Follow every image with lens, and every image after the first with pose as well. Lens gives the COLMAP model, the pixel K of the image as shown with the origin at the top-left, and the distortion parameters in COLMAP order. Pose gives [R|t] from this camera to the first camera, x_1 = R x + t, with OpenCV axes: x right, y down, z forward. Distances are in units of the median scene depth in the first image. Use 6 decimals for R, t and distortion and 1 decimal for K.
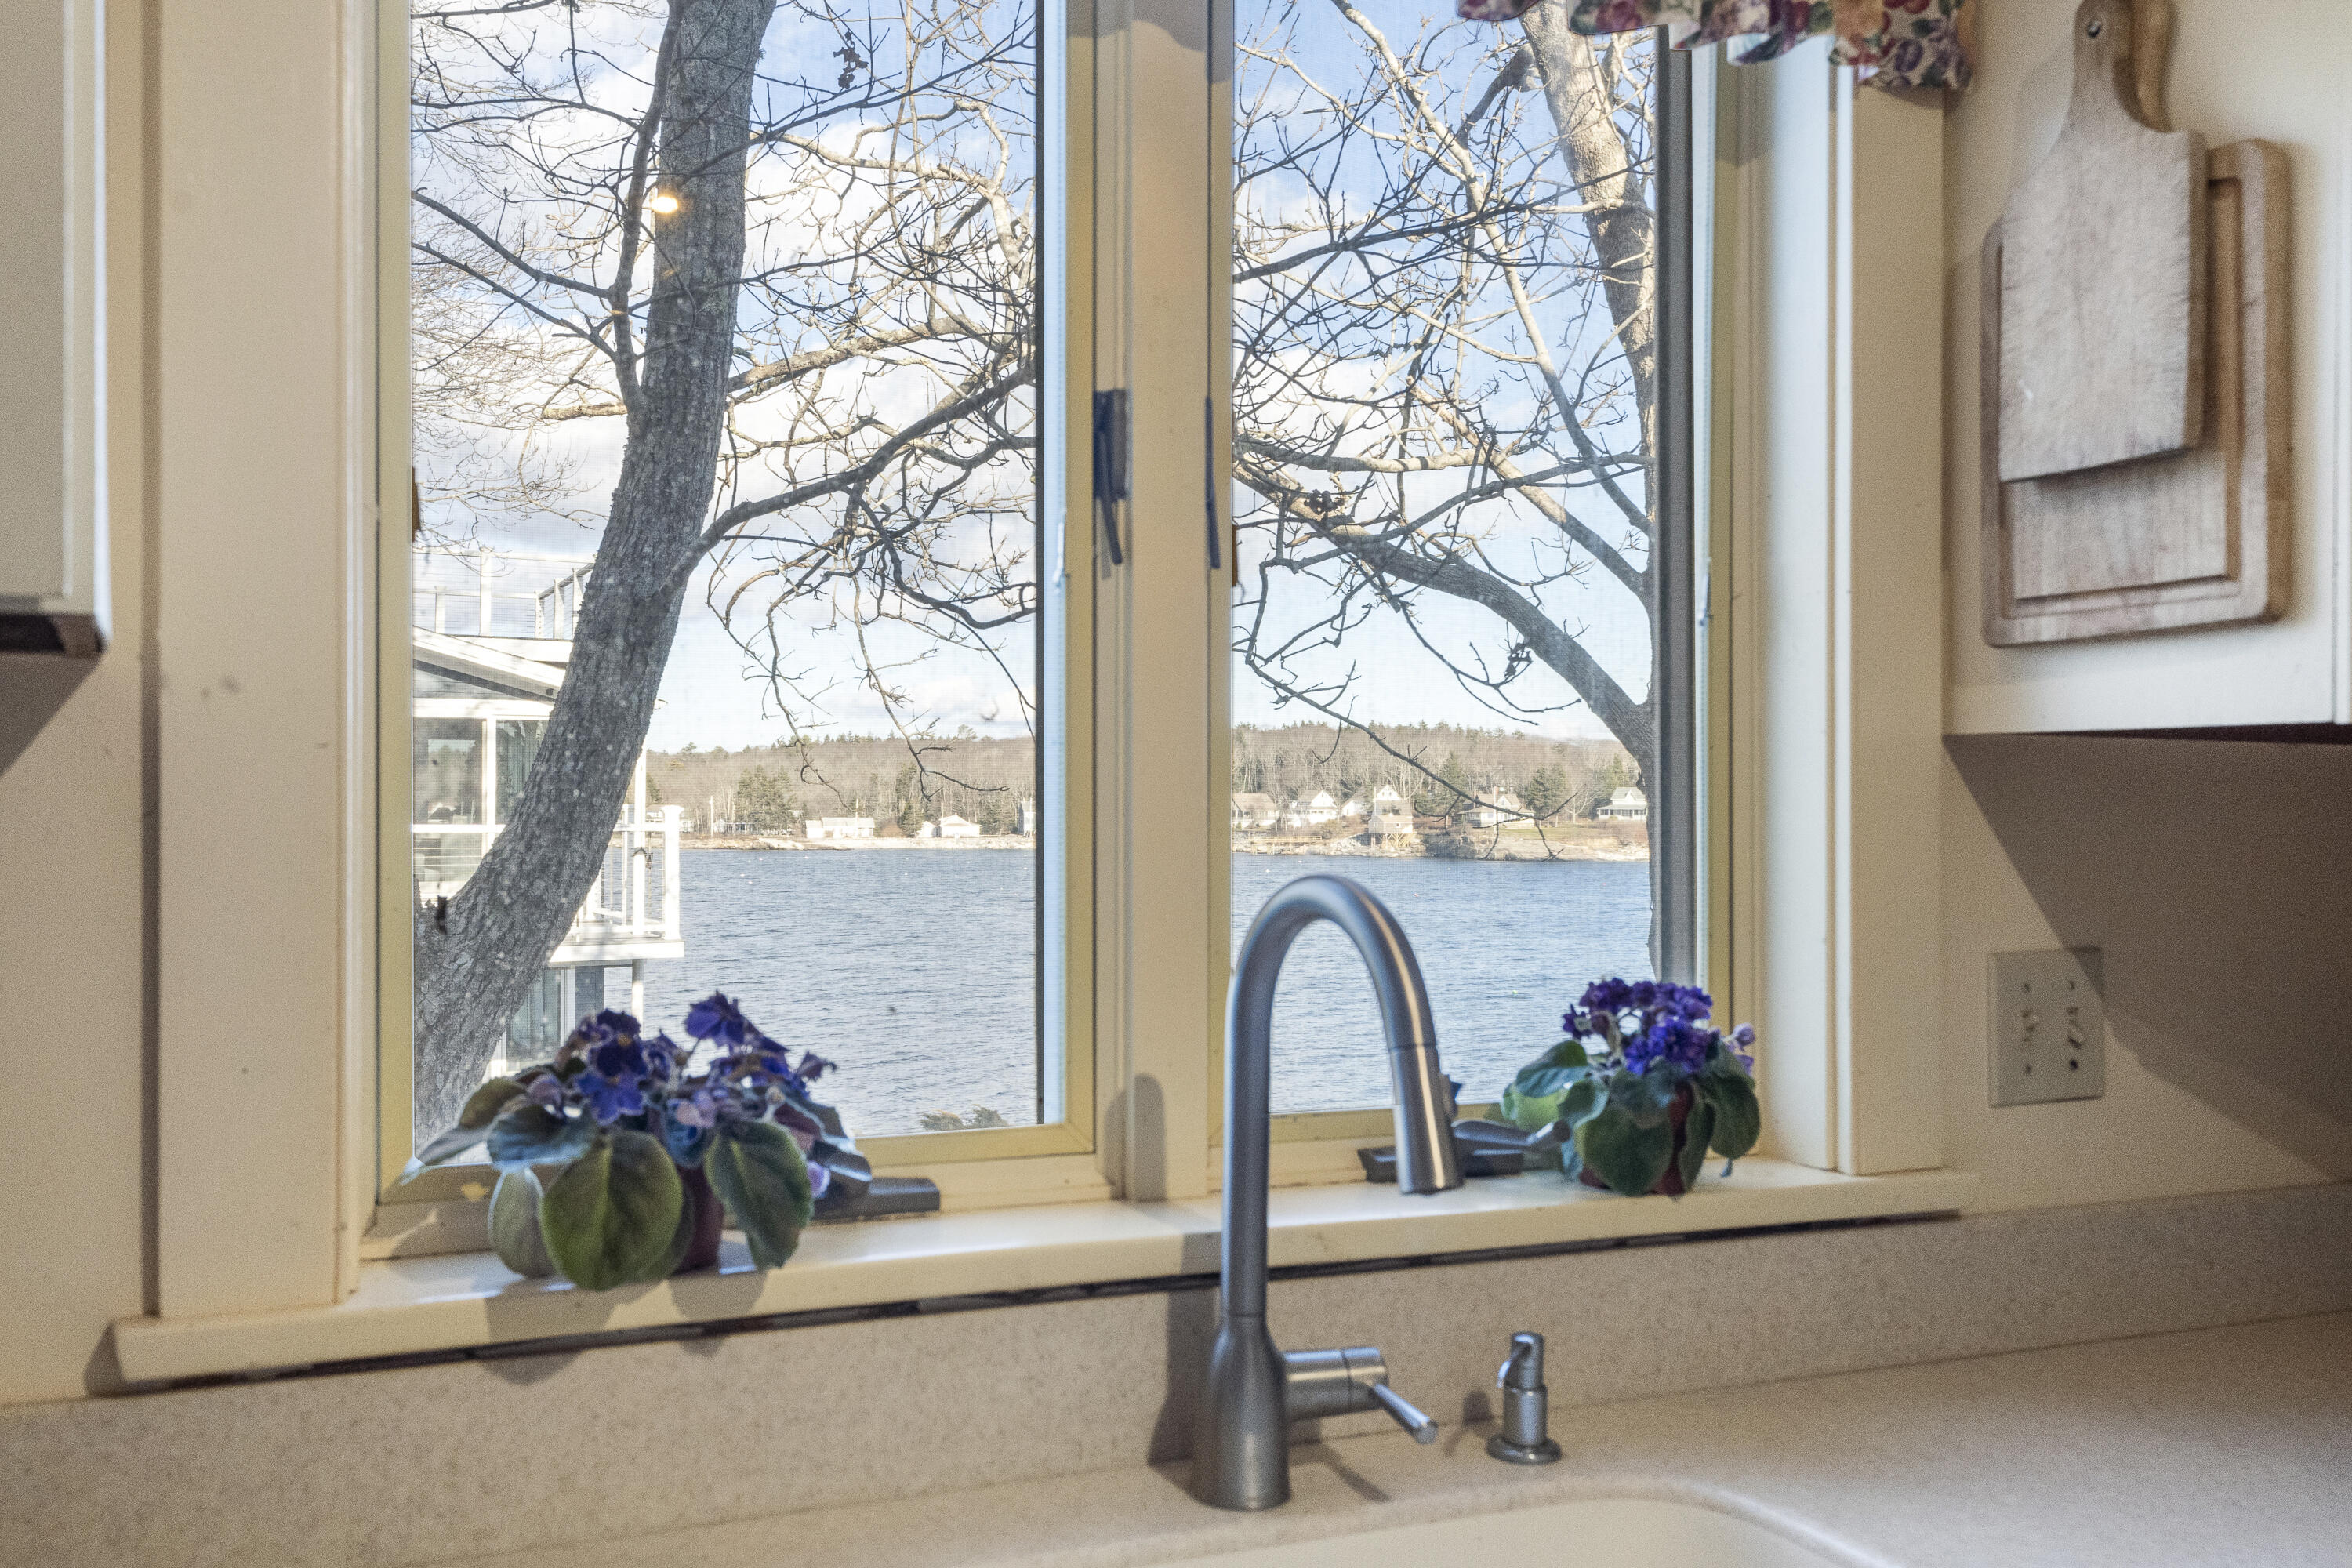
lens RADIAL K [[2204.0, 0, 1176.1], [0, 2204.0, 783.8], [0, 0, 1]] dist [0.011479, 0.000000]
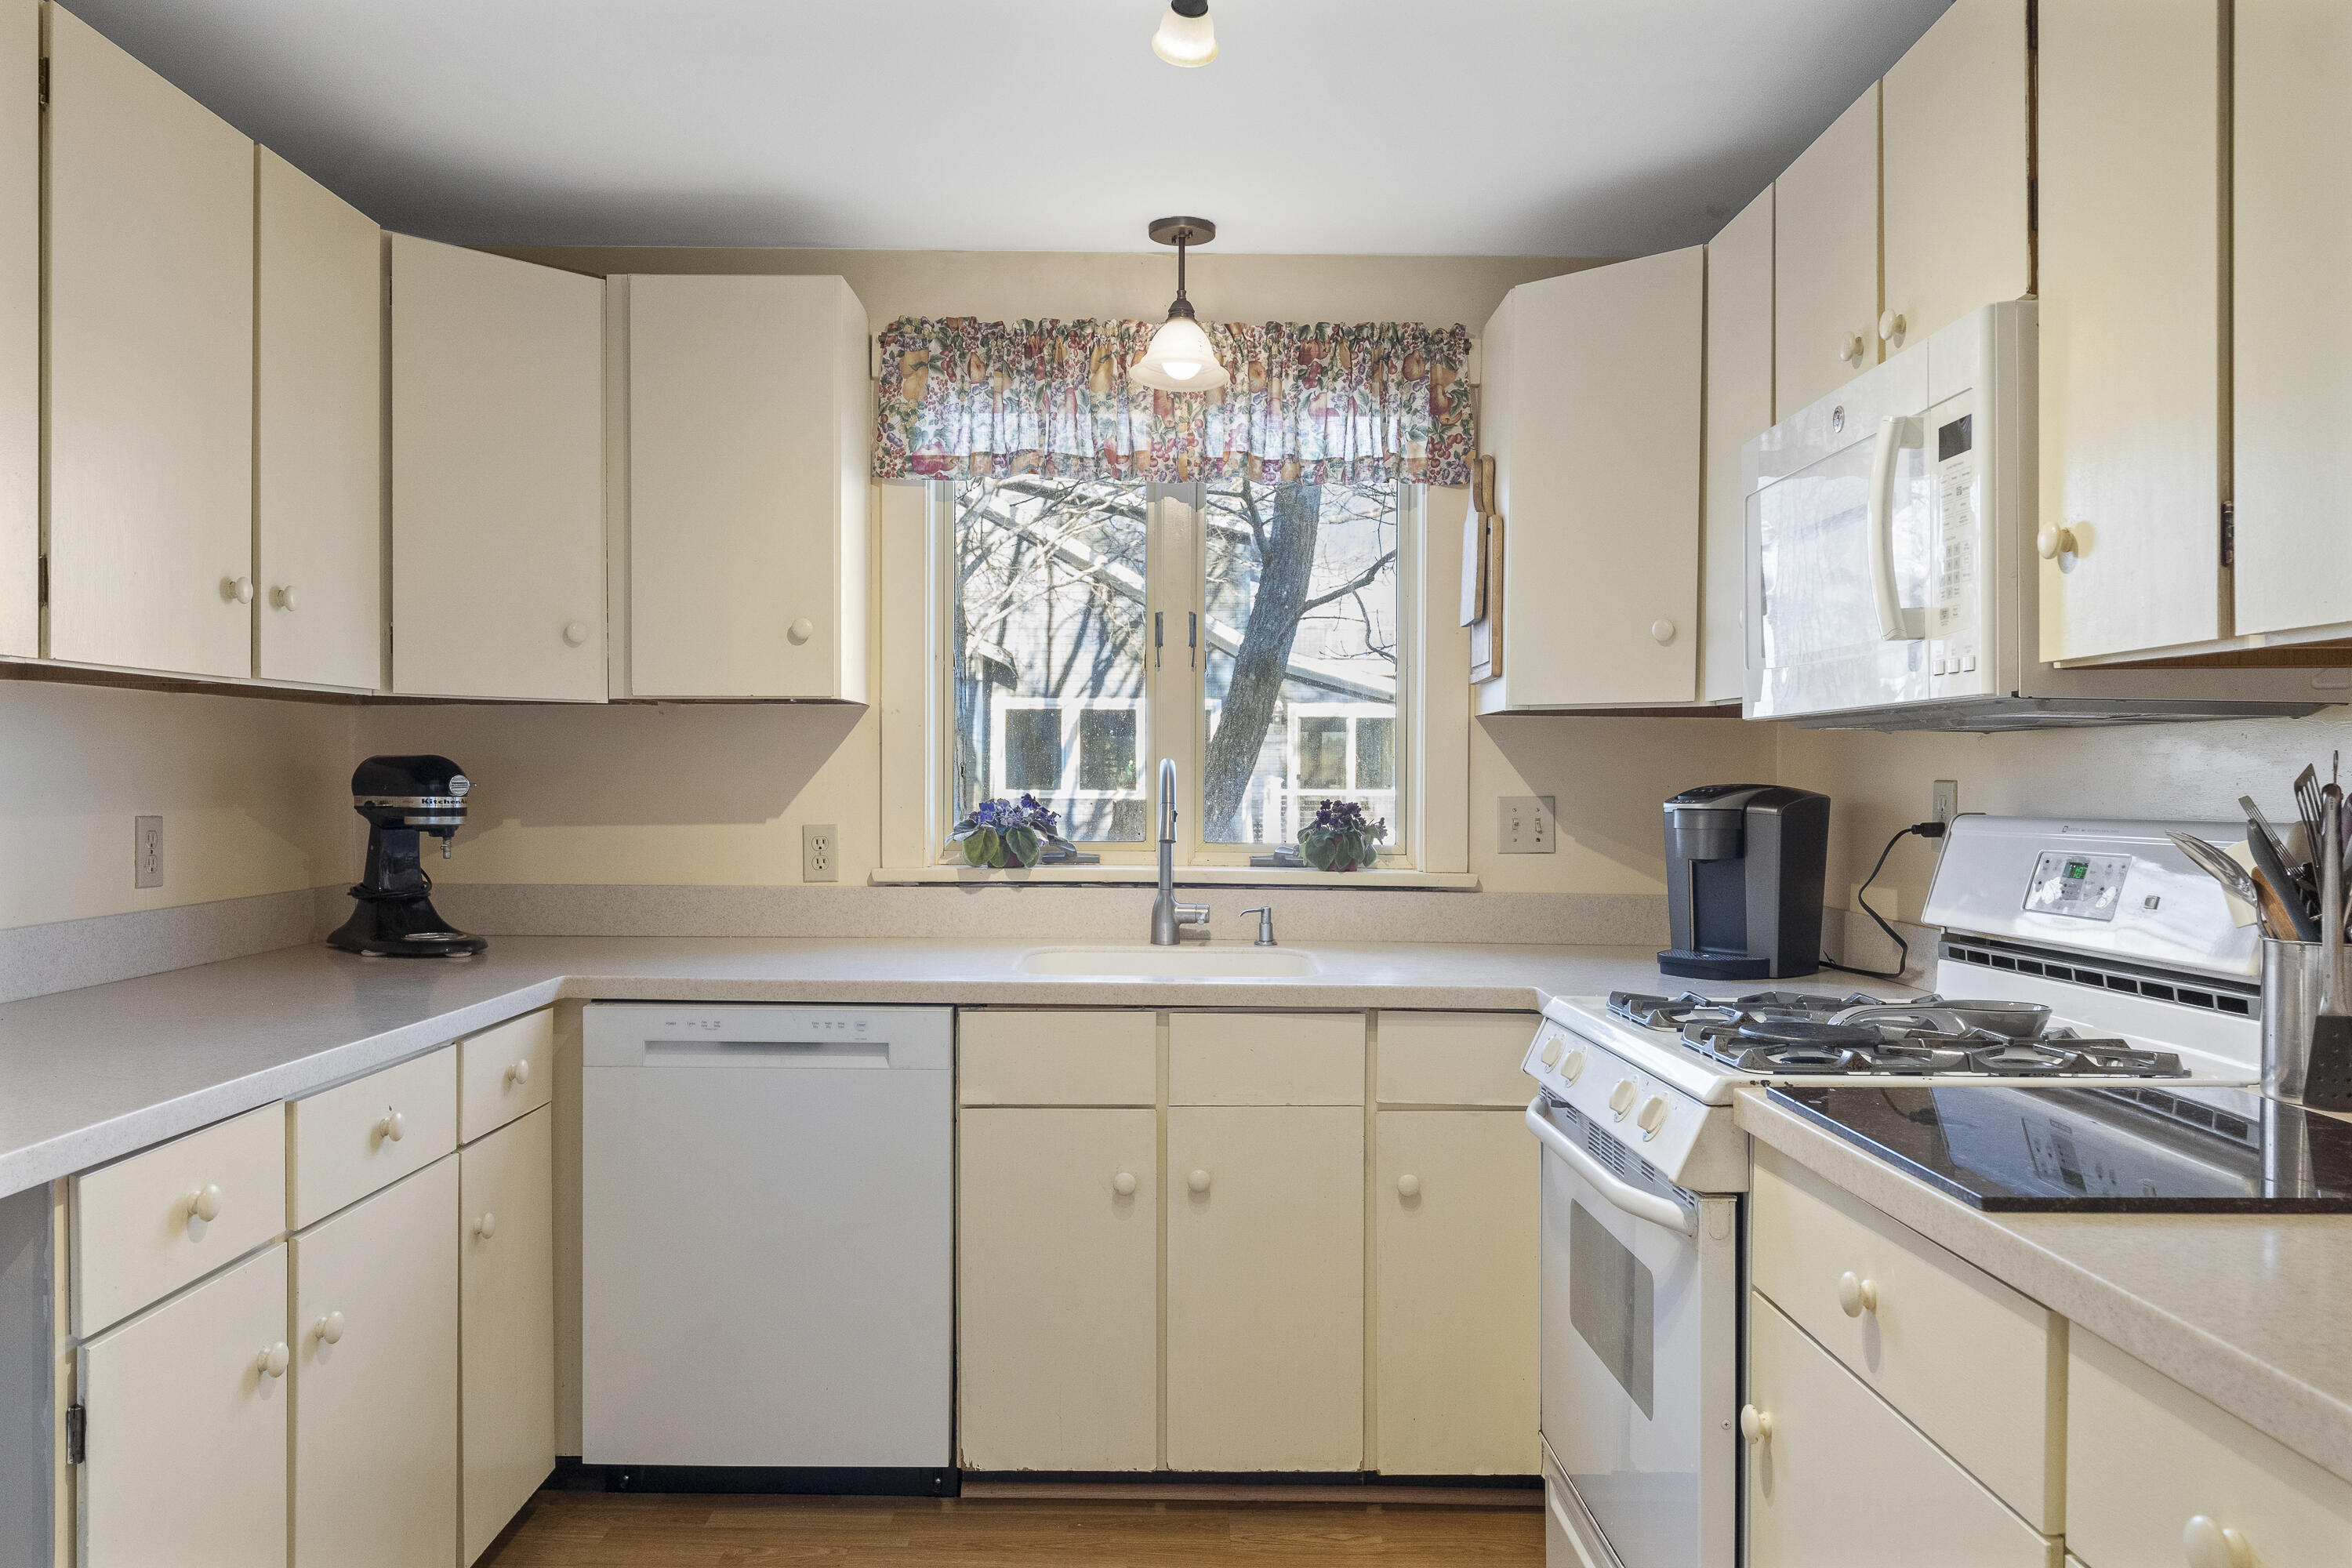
lens RADIAL K [[1758.4, 0, 1175.0], [0, 1758.4, 783.6], [0, 0, 1]] dist [0.000226, 0.000034]
pose [[0.904801, 0.003358, -0.425821, 0.925937], [0.000864, 0.999952, 0.009721, 0.039413], [0.425833, -0.009163, 0.904755, -1.113333]]
